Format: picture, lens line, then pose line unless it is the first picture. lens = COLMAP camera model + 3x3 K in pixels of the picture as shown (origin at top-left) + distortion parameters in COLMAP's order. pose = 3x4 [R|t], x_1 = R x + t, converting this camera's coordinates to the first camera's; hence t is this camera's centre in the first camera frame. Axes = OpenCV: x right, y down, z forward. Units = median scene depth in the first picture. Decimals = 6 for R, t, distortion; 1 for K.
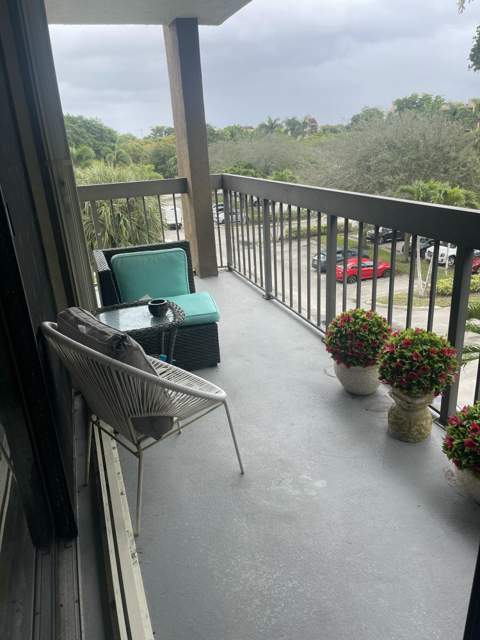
lens RADIAL K [[477.2, 0, 241.8], [0, 477.2, 315.8], [0, 0, 1]] dist [0.048401, -0.071482]
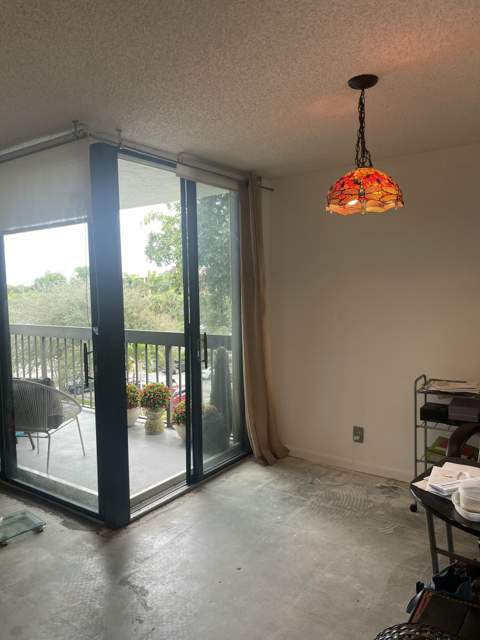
lens RADIAL K [[477.2, 0, 244.0], [0, 477.2, 316.0], [0, 0, 1]] dist [0.048401, -0.071482]
pose [[0.809401, 0.012756, 0.587118, -0.043110], [0.172953, 0.950245, -0.259079, 0.026806], [-0.561211, 0.311242, 0.766923, -0.075096]]
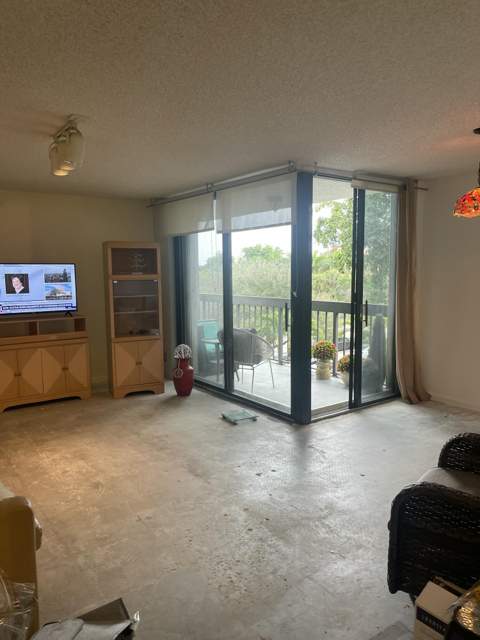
lens RADIAL K [[477.2, 0, 245.1], [0, 477.2, 323.3], [0, 0, 1]] dist [0.048401, -0.071482]
pose [[0.954328, 0.020210, 0.298075, -0.066640], [0.054981, 0.968789, -0.241714, 0.041563], [-0.293657, 0.247063, 0.923431, -0.109905]]
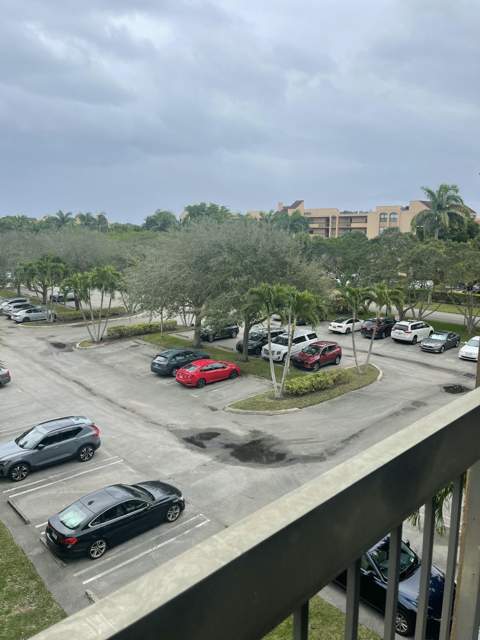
lens RADIAL K [[477.2, 0, 238.9], [0, 477.2, 311.7], [0, 0, 1]] dist [0.048401, -0.071482]
pose [[0.907612, -0.004727, 0.419784, -0.083049], [0.087470, 0.980120, -0.178082, -0.037528], [-0.410597, 0.198348, 0.889982, 0.108497]]
